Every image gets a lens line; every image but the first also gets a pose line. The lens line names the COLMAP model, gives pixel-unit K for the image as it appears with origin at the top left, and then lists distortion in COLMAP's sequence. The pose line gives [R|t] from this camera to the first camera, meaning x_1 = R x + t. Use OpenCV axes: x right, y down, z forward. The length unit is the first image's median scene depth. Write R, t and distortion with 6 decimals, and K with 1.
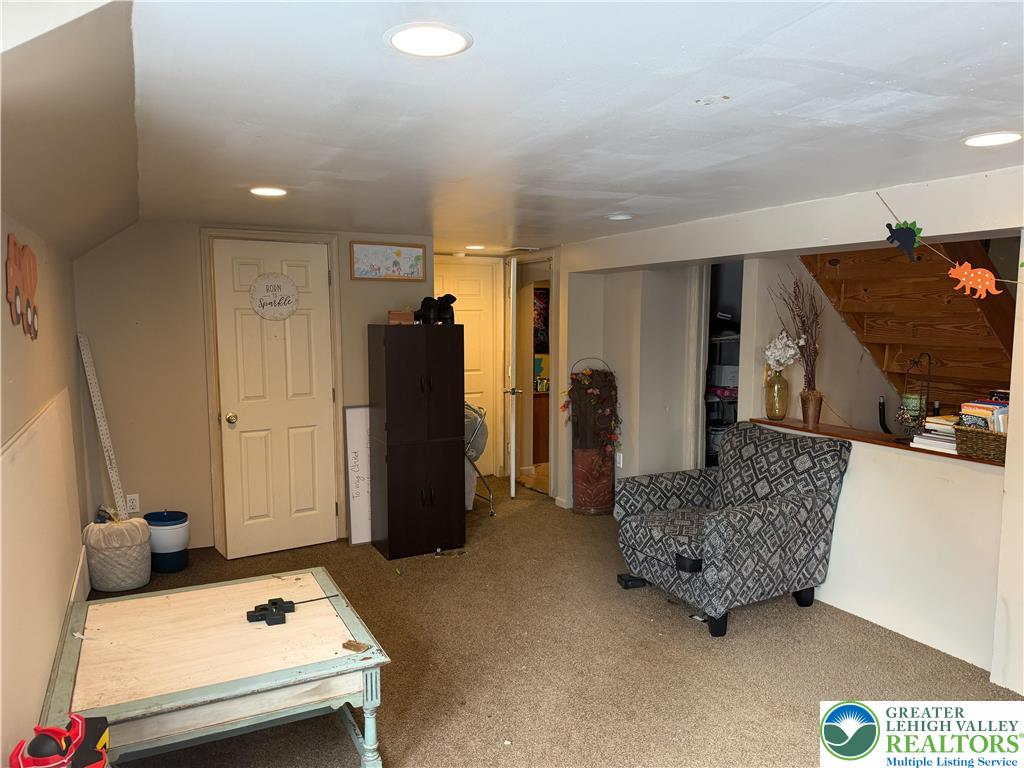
lens RADIAL K [[724.4, 0, 510.8], [0, 724.4, 385.3], [0, 0, 1]] dist [0.086337, -0.019521]
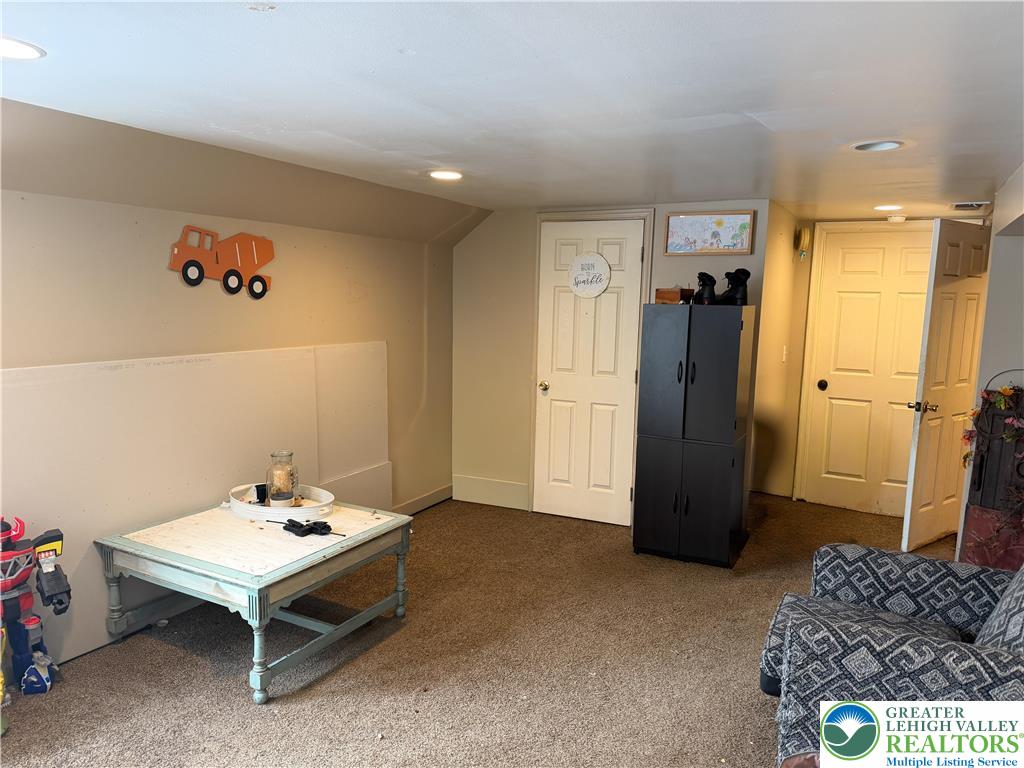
lens RADIAL K [[724.4, 0, 510.7], [0, 724.4, 381.1], [0, 0, 1]] dist [0.086337, -0.019521]
pose [[0.579278, 0.113981, -0.807122, 0.465913], [-0.107807, 0.992190, 0.062742, -0.024701], [0.807970, 0.050668, 0.587042, 0.325889]]
